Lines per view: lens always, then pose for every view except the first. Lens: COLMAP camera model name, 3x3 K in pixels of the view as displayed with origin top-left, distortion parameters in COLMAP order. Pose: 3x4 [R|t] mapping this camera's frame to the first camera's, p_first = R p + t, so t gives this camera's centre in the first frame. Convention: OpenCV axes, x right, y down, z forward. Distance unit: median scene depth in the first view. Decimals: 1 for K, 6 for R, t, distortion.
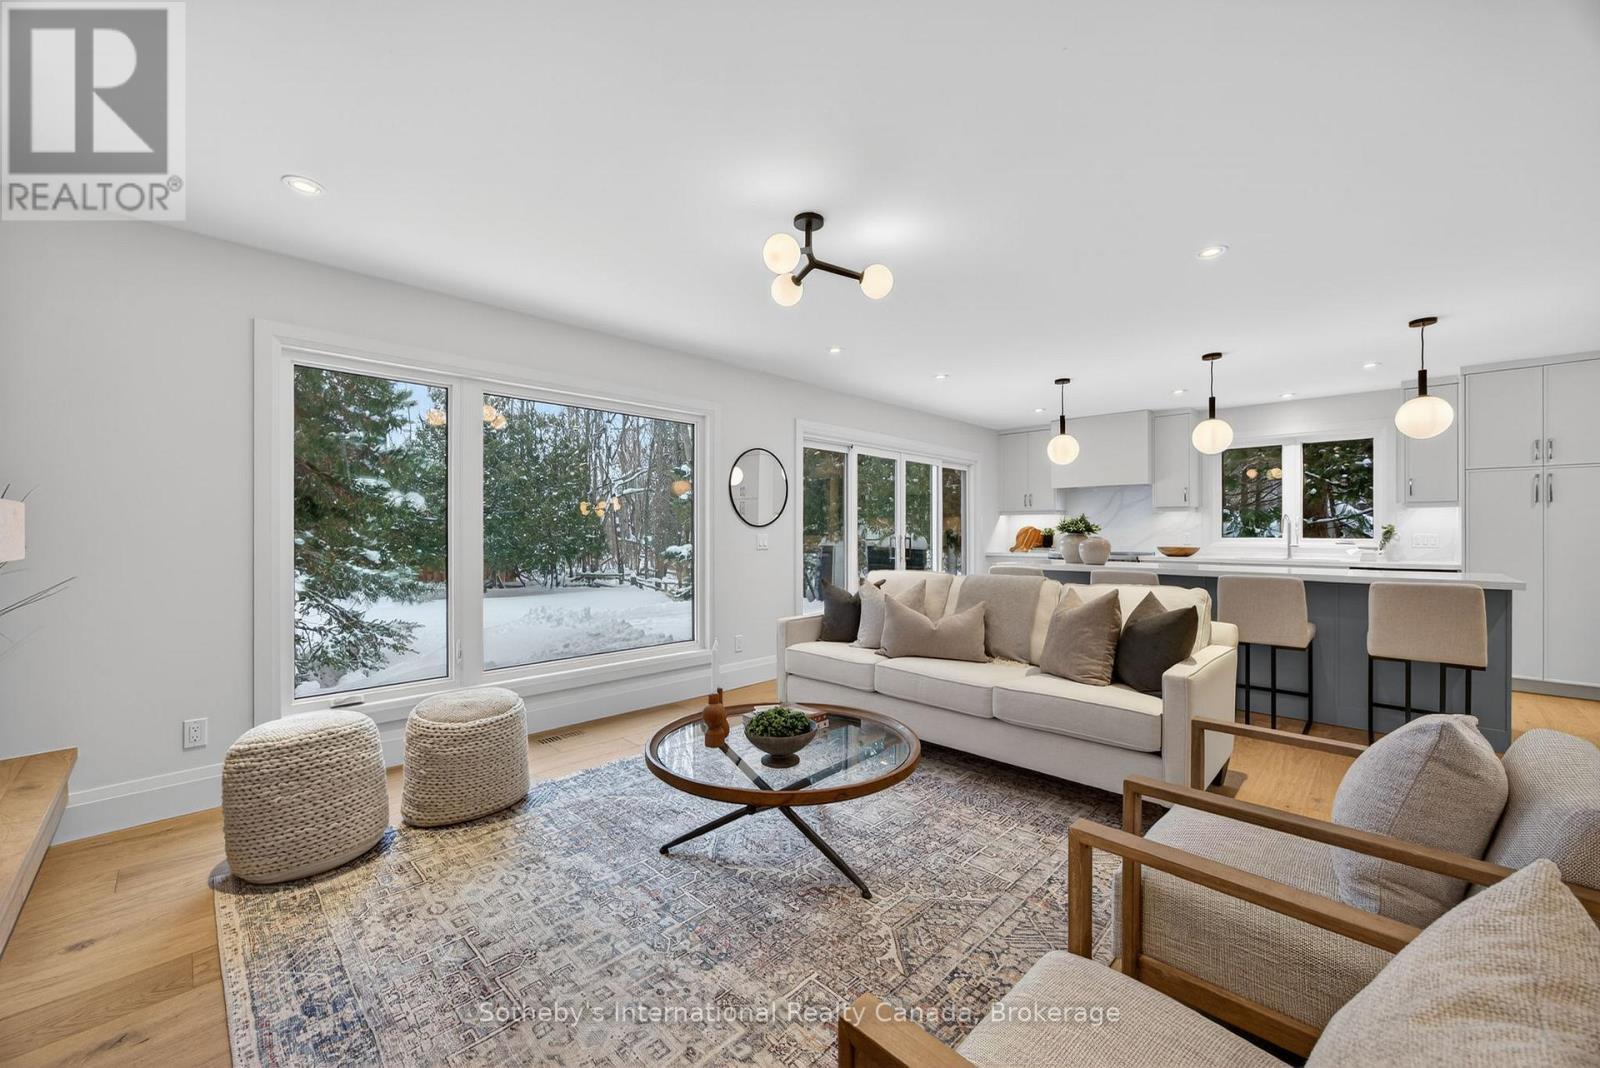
lens RADIAL K [[616.9, 0, 800.0], [0, 616.9, 534.0], [0, 0, 1]] dist [-0.019640, 0.007418]
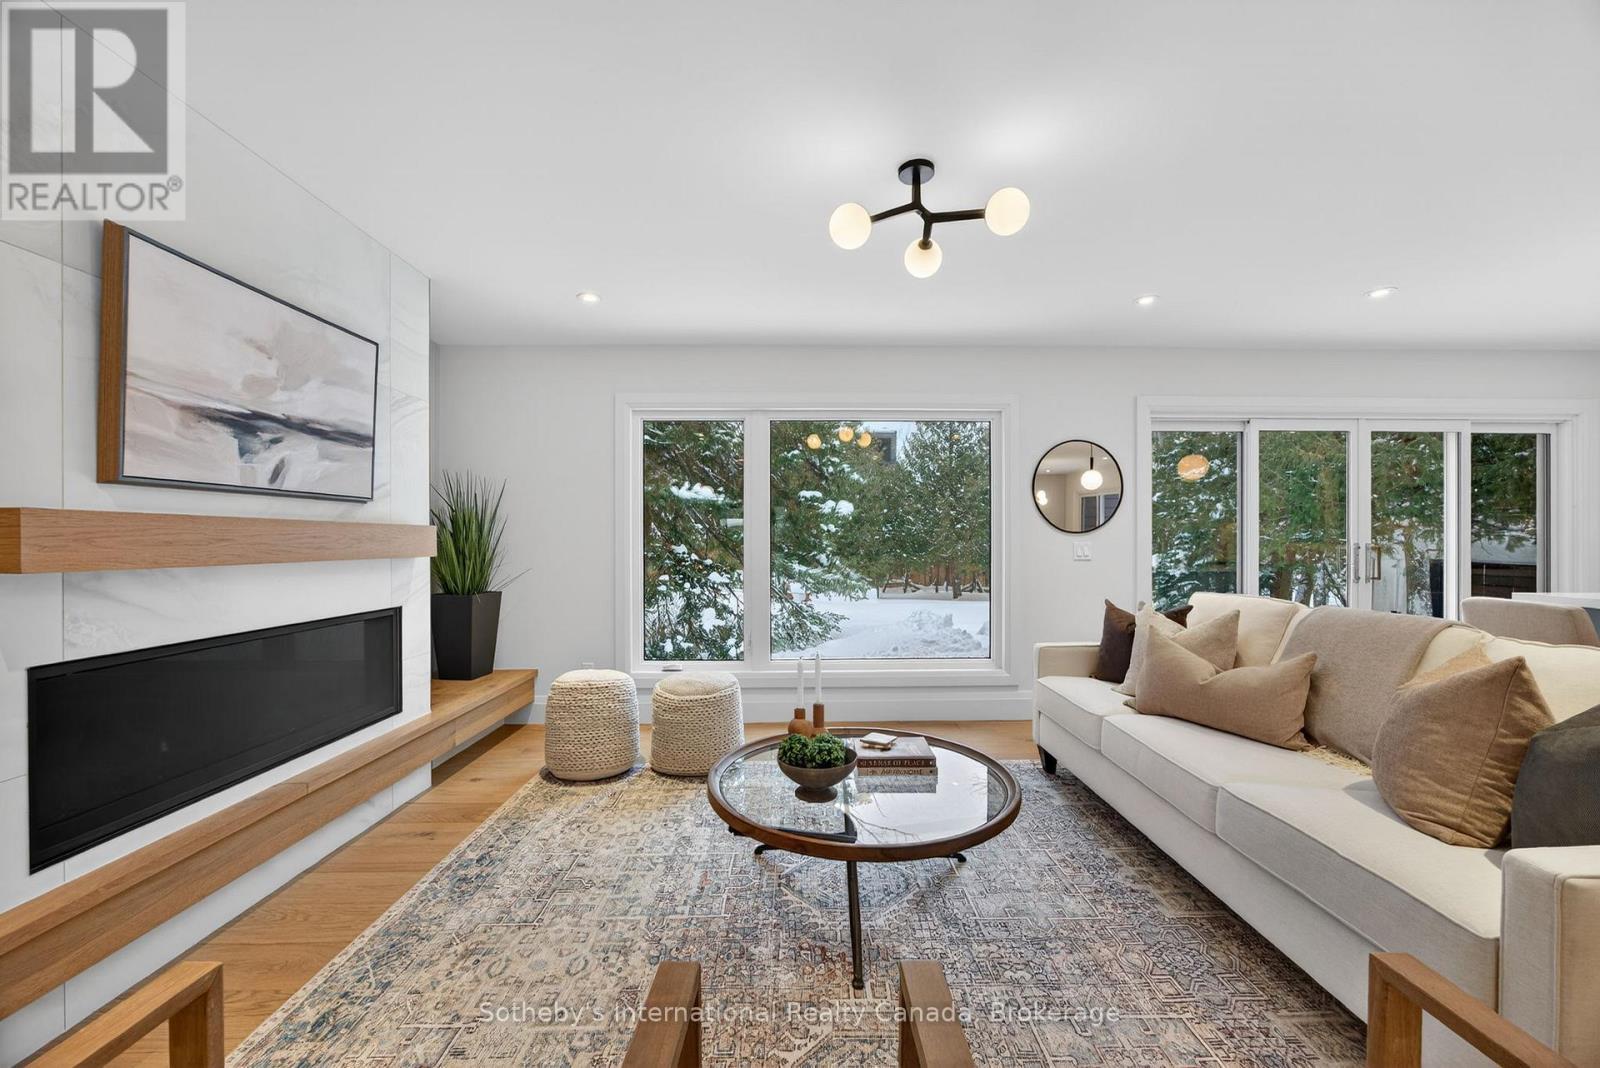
lens RADIAL K [[616.0, 0, 808.8], [0, 616.0, 545.5], [0, 0, 1]] dist [-0.022522, 0.007693]
pose [[0.716760, 0.004534, -0.697306, 0.443905], [0.000226, 0.999977, 0.006734, -0.001534], [0.697320, -0.004984, 0.716742, 0.263916]]
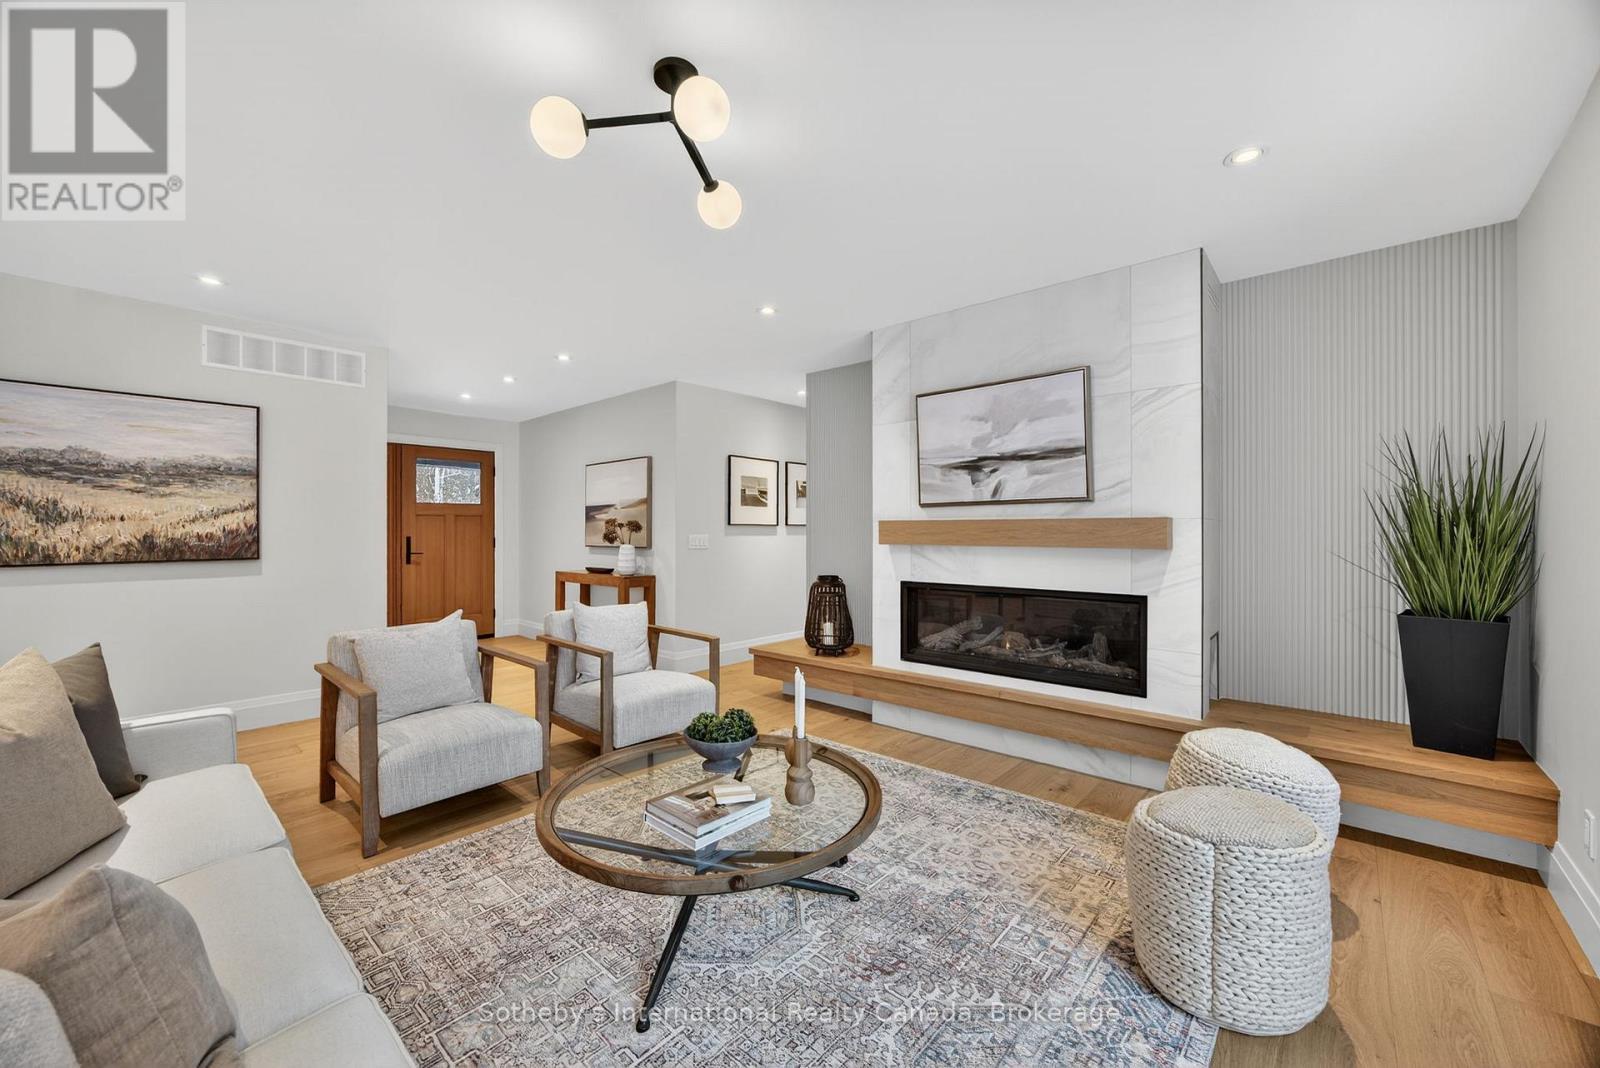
lens RADIAL K [[620.3, 0, 800.3], [0, 620.3, 541.0], [0, 0, 1]] dist [-0.024574, 0.010667]
pose [[-0.998437, -0.000995, -0.055881, -0.076158], [-0.001990, 0.999840, 0.017759, -0.006993], [0.055855, 0.017842, -0.998279, 1.503334]]
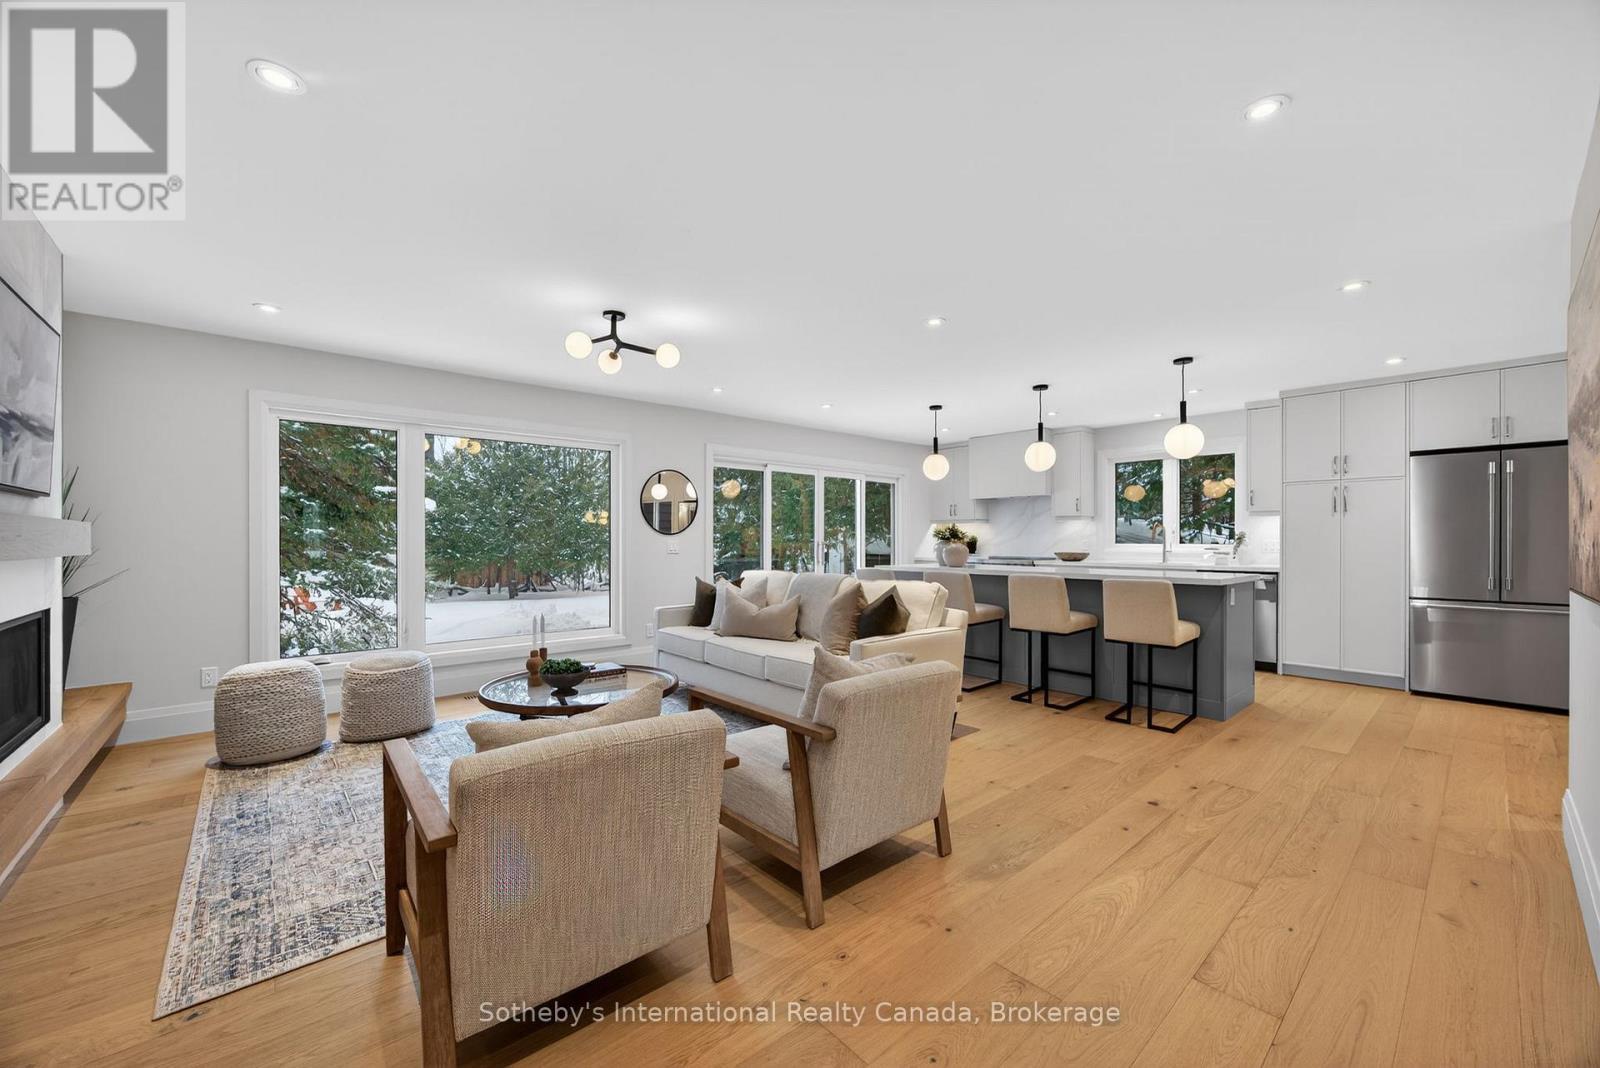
lens RADIAL K [[620.3, 0, 800.3], [0, 620.3, 541.0], [0, 0, 1]] dist [-0.024574, 0.010667]
pose [[0.997371, 0.000454, -0.072469, 0.482511], [-0.000462, 1.000000, -0.000088, 0.002363], [0.072469, 0.000121, 0.997371, -0.327718]]
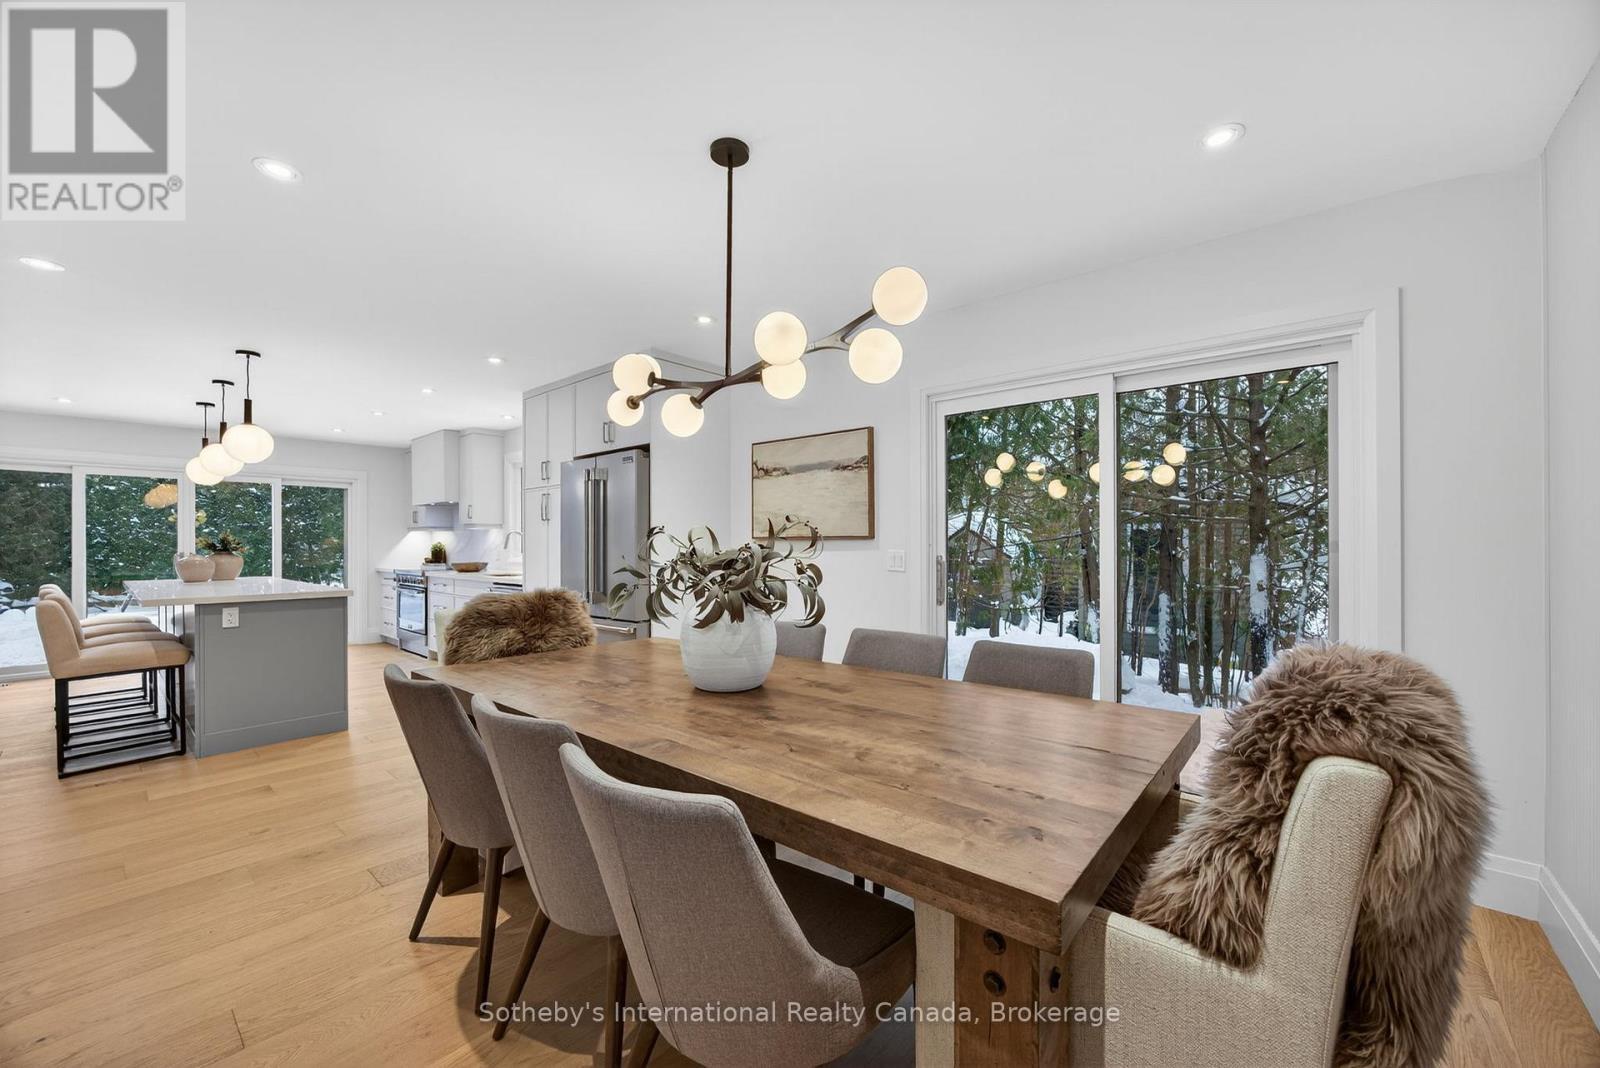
lens RADIAL K [[620.3, 0, 800.3], [0, 620.3, 541.0], [0, 0, 1]] dist [-0.024574, 0.010667]
pose [[0.996832, -0.005008, 0.079374, 2.465855], [0.005498, 0.999967, -0.005963, -0.012758], [-0.079342, 0.006380, 0.996827, -0.198702]]
